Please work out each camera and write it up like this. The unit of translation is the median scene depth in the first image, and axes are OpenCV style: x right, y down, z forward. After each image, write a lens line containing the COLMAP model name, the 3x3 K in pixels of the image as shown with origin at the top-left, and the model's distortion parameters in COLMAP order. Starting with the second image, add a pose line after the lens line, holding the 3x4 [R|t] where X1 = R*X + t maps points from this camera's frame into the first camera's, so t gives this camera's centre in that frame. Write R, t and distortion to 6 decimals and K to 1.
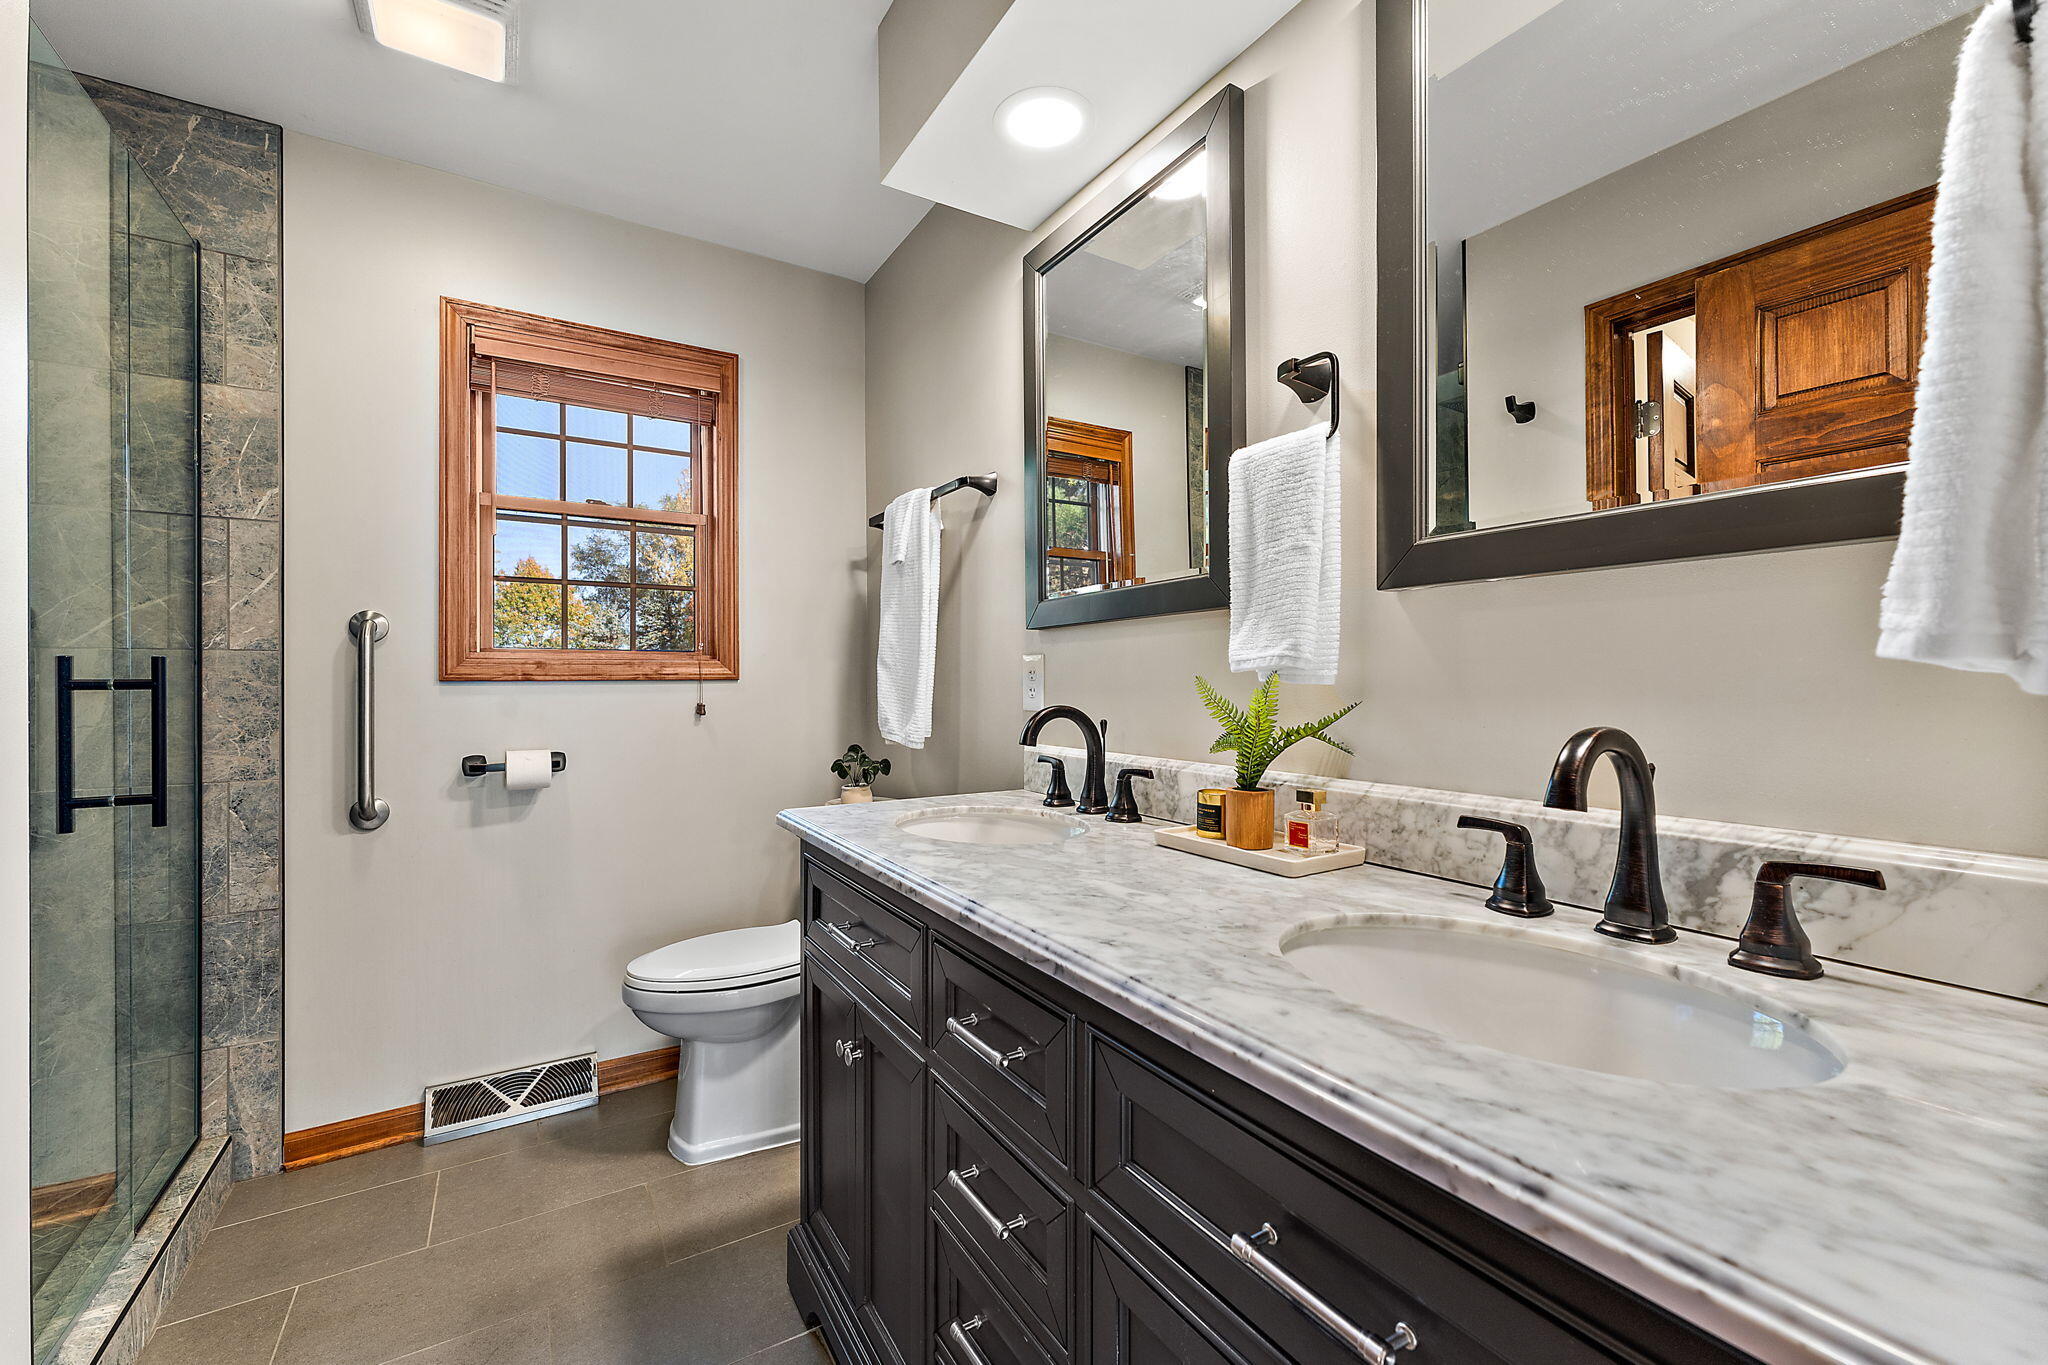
lens RADIAL K [[840.8, 0, 1017.6], [0, 840.8, 679.2], [0, 0, 1]] dist [0.000262, -0.000449]
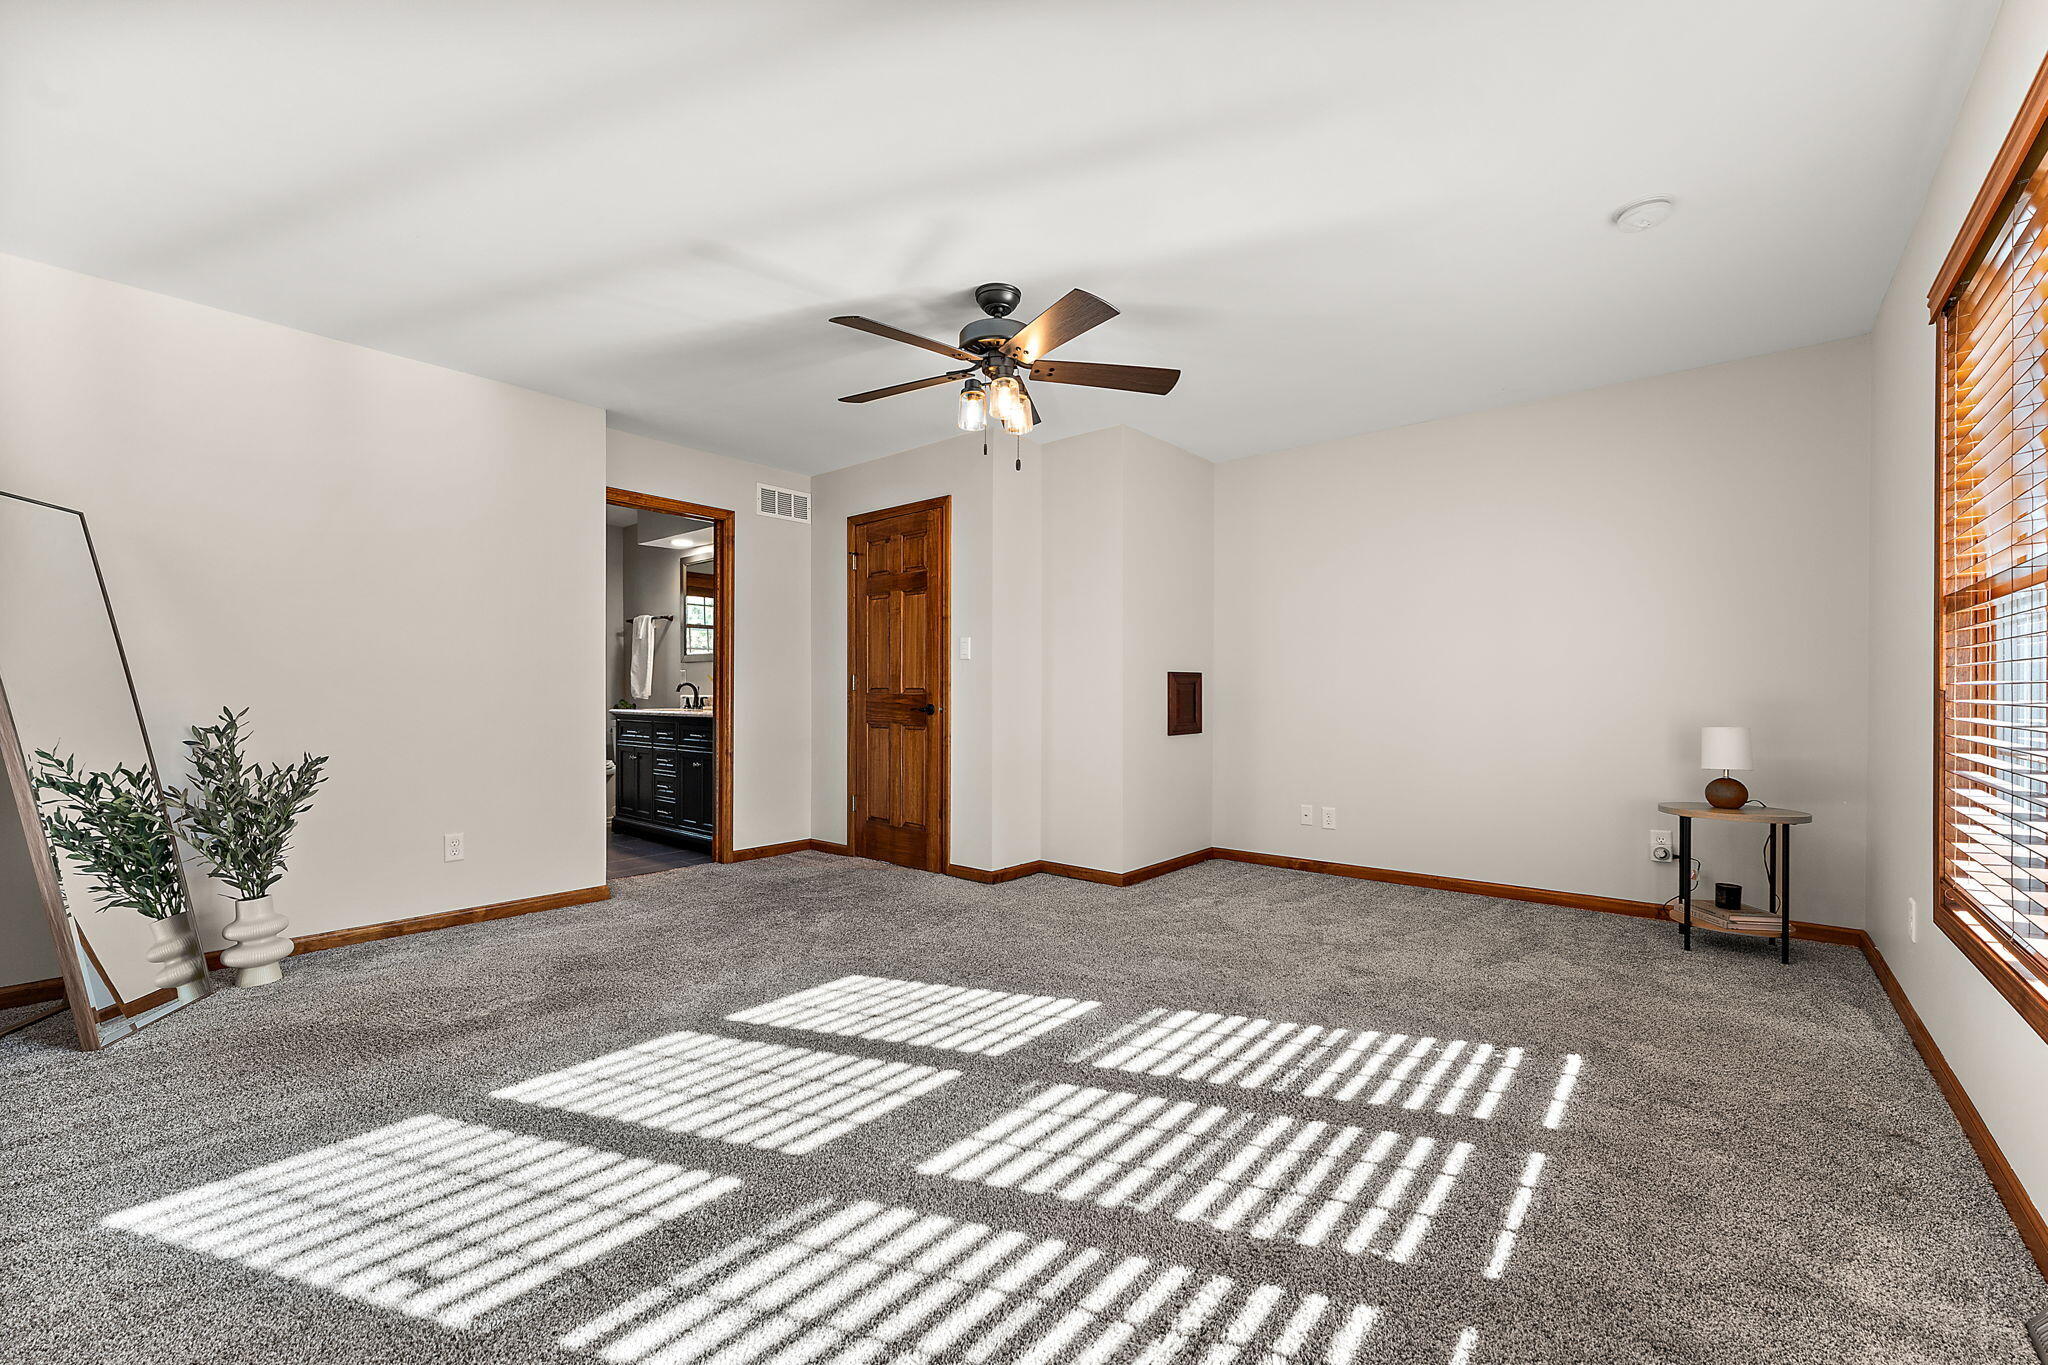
lens RADIAL K [[840.8, 0, 1030.6], [0, 840.8, 693.3], [0, 0, 1]] dist [0.000262, -0.000449]
pose [[0.947086, 0.005328, 0.320936, 0.299576], [-0.006238, 0.999979, 0.001807, 0.059764], [-0.320920, -0.003714, 0.947099, -3.144404]]
